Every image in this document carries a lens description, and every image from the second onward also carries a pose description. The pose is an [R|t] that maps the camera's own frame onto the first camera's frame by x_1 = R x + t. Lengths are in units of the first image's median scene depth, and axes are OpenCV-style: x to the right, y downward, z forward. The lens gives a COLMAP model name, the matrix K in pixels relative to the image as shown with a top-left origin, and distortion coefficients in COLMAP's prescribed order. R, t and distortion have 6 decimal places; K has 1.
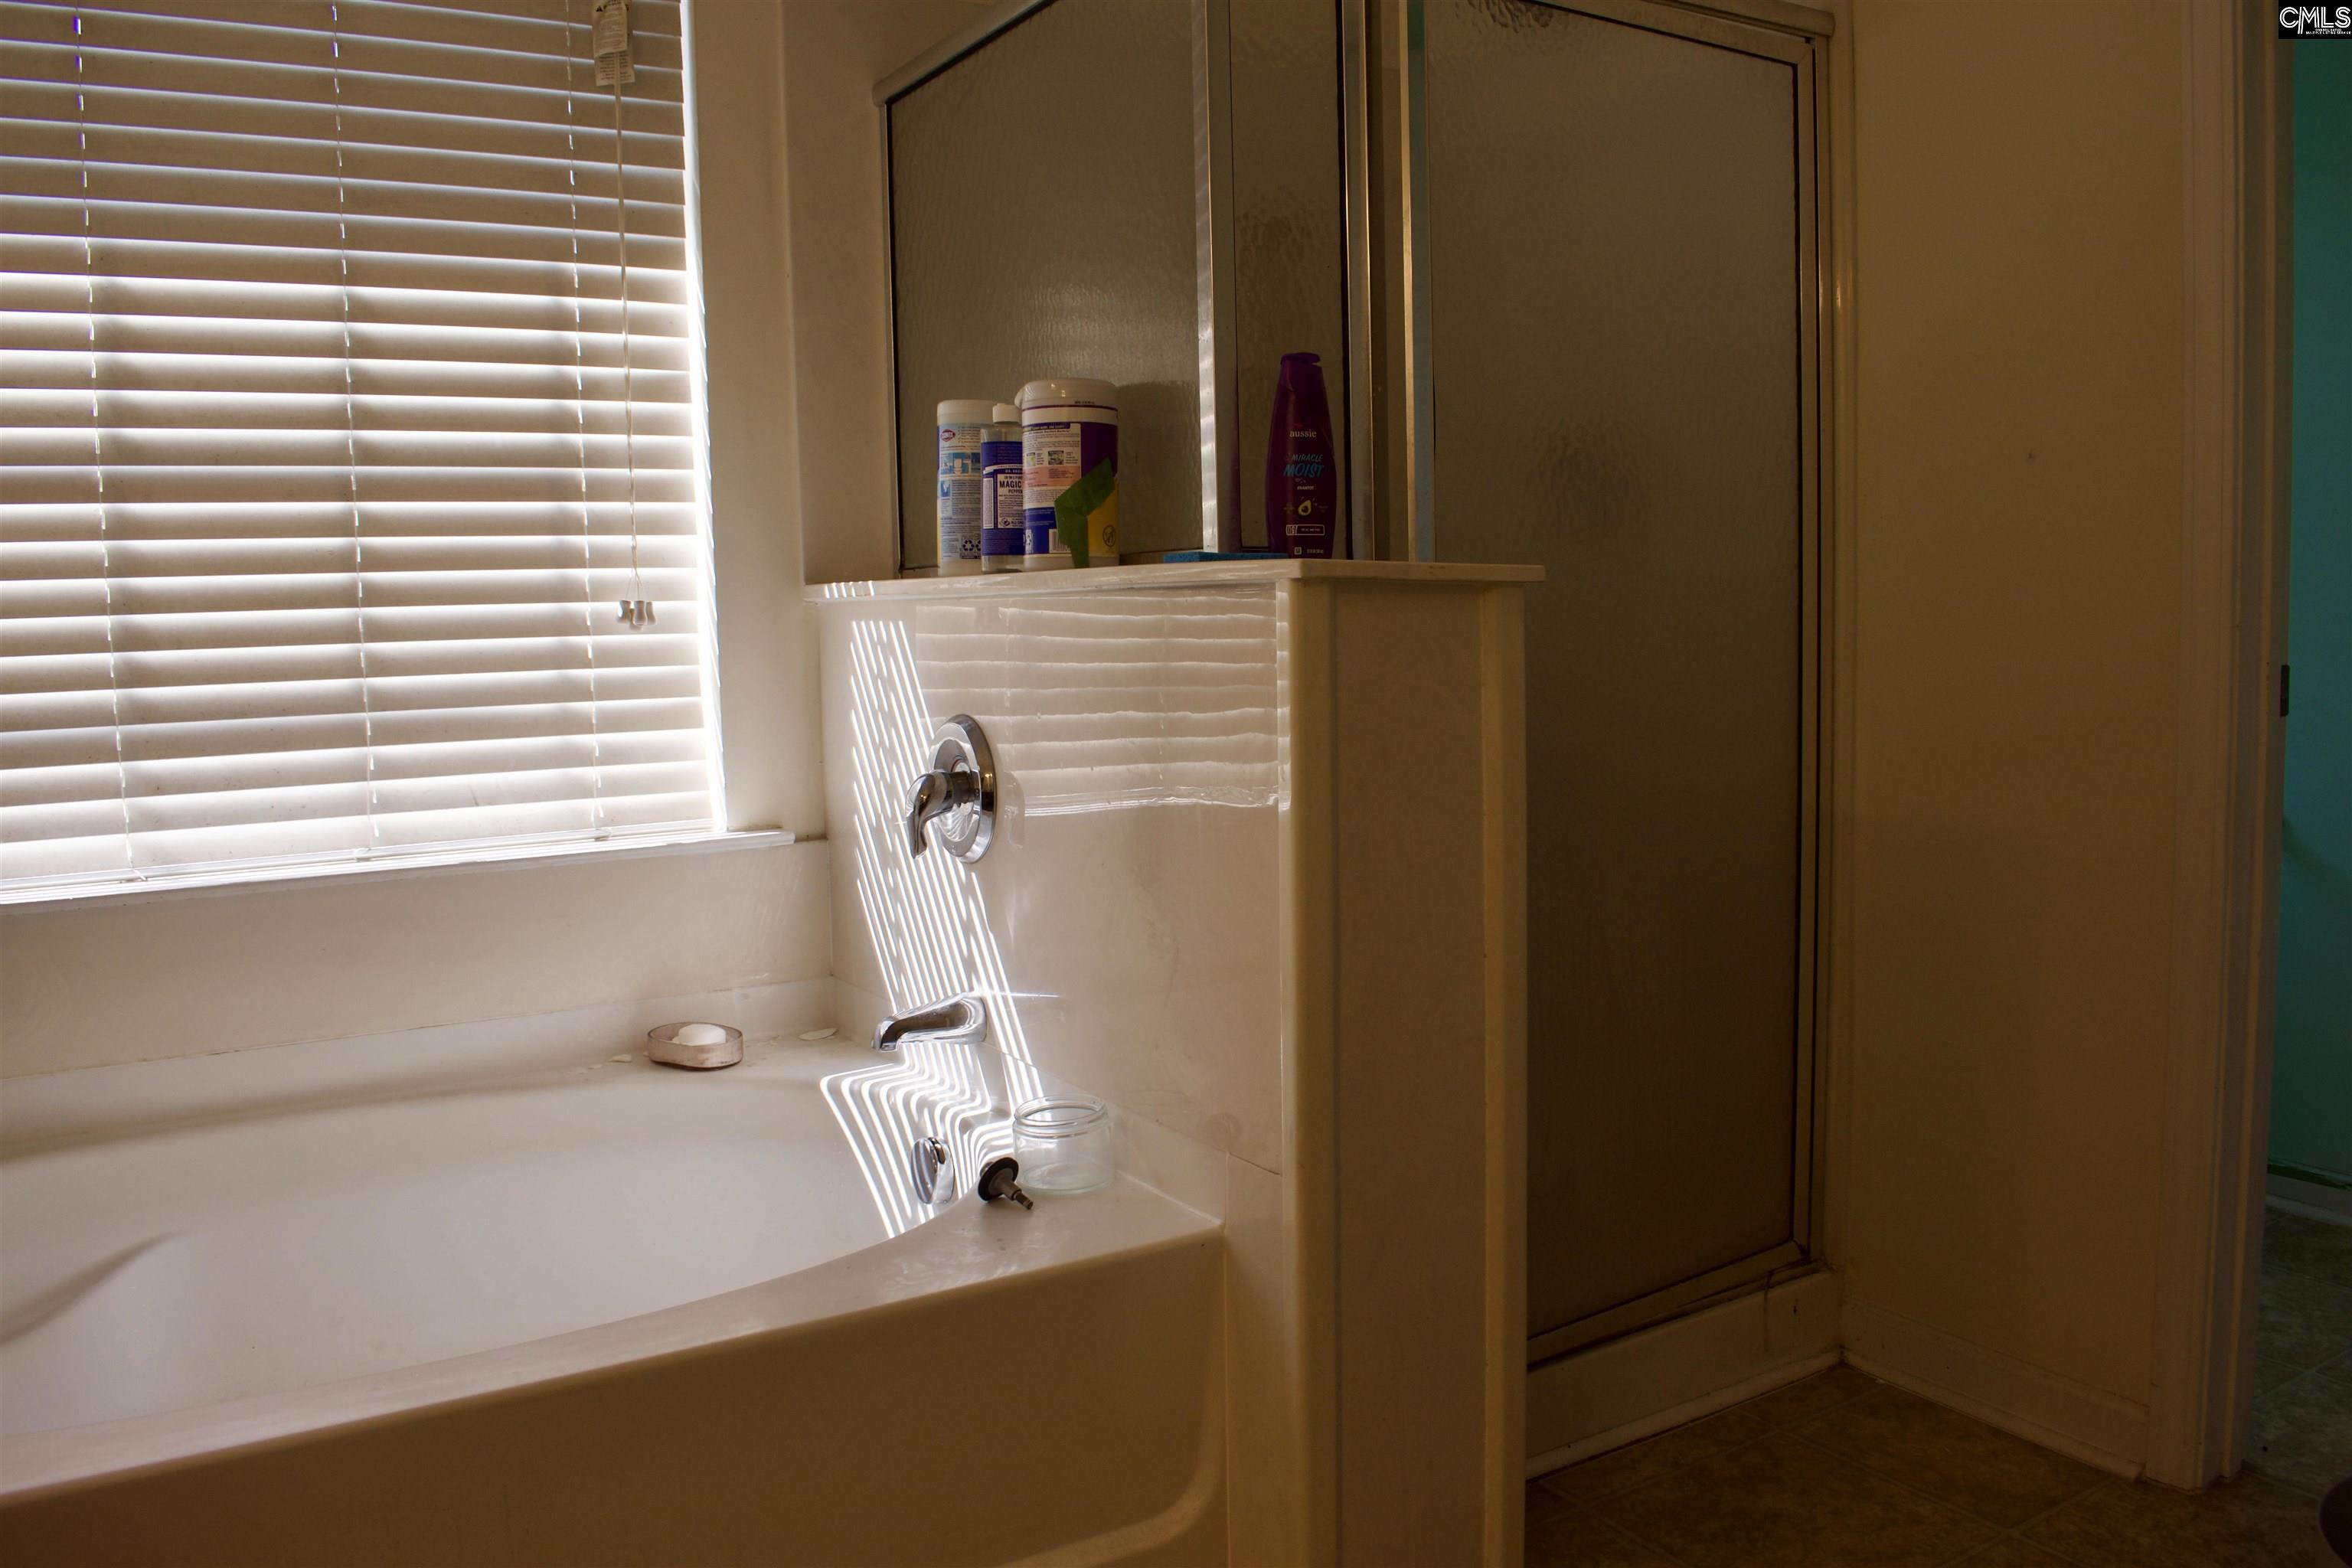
lens RADIAL K [[1834.3, 0, 1195.6], [0, 1834.3, 774.8], [0, 0, 1]] dist [-0.103354, 0.021477]
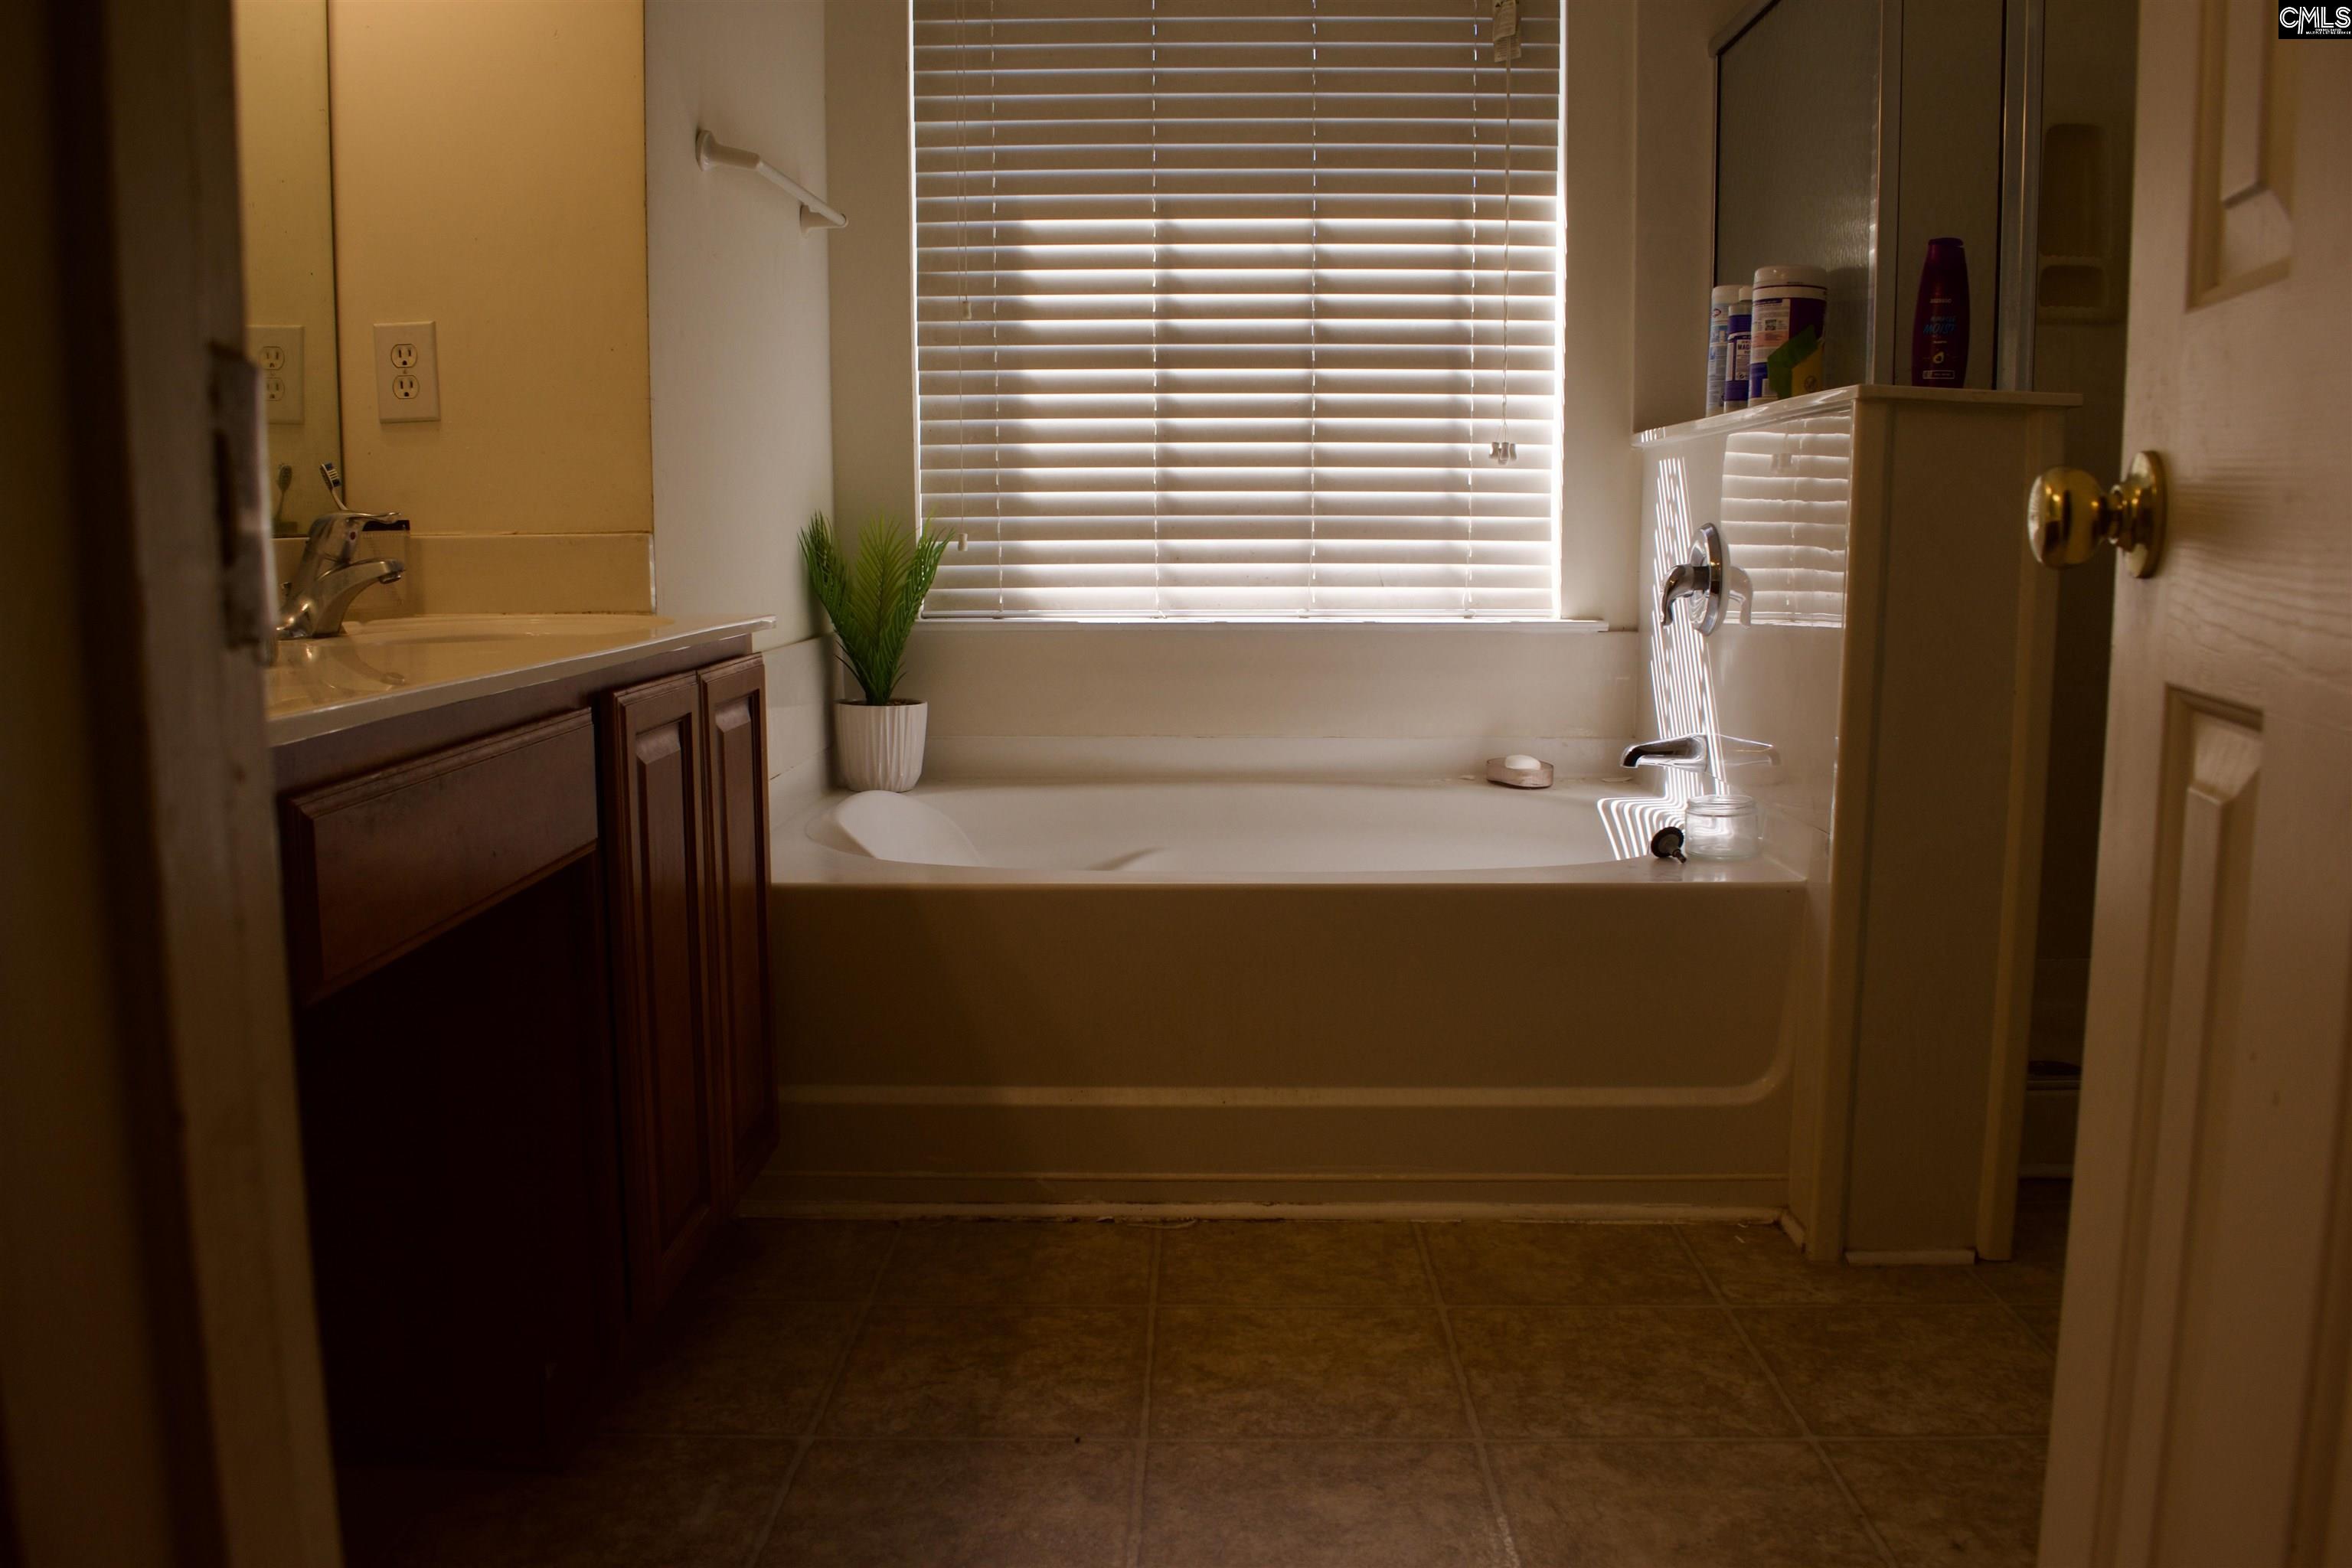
lens RADIAL K [[1834.3, 0, 1185.6], [0, 1834.3, 781.4], [0, 0, 1]] dist [-0.103354, 0.021477]
pose [[0.839409, 0.095552, -0.535034, 0.262042], [-0.070074, 0.995235, 0.067801, 0.086079], [0.538963, -0.019421, 0.842105, -0.301429]]
